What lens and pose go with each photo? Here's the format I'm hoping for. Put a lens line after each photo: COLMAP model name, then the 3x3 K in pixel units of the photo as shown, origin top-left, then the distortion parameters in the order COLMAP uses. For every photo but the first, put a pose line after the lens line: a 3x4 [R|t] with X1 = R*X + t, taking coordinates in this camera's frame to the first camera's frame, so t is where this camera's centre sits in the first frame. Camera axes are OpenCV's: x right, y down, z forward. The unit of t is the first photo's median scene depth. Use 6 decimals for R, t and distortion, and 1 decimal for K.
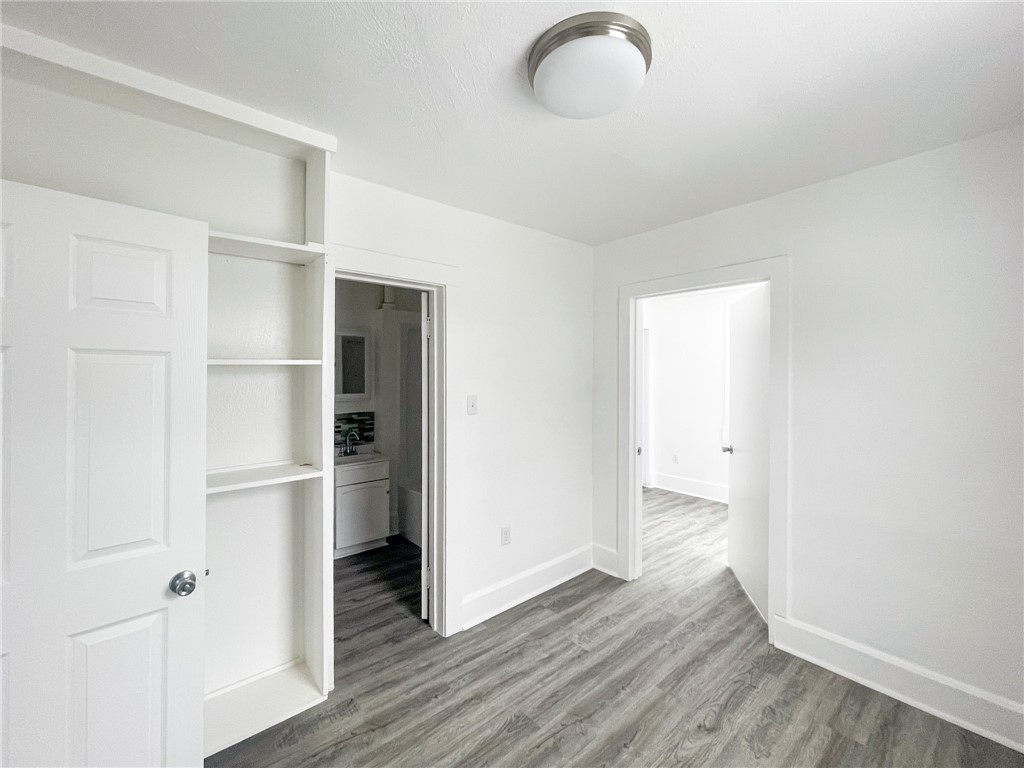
lens RADIAL K [[428.9, 0, 506.2], [0, 428.9, 372.1], [0, 0, 1]] dist [-0.001141, 0.000308]
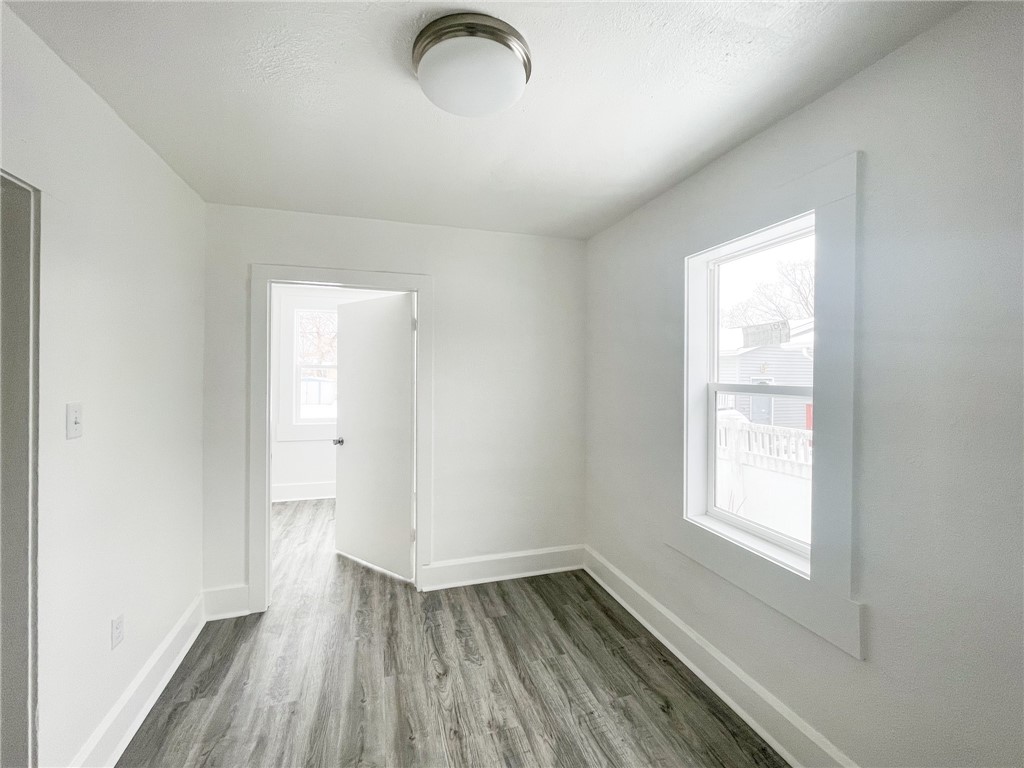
lens RADIAL K [[428.9, 0, 506.2], [0, 428.9, 372.1], [0, 0, 1]] dist [-0.001141, 0.000308]
pose [[0.400413, 0.002269, 0.916332, -0.423378], [-0.007016, 0.999975, 0.000590, 0.008956], [-0.916308, -0.006665, 0.400419, 0.305646]]
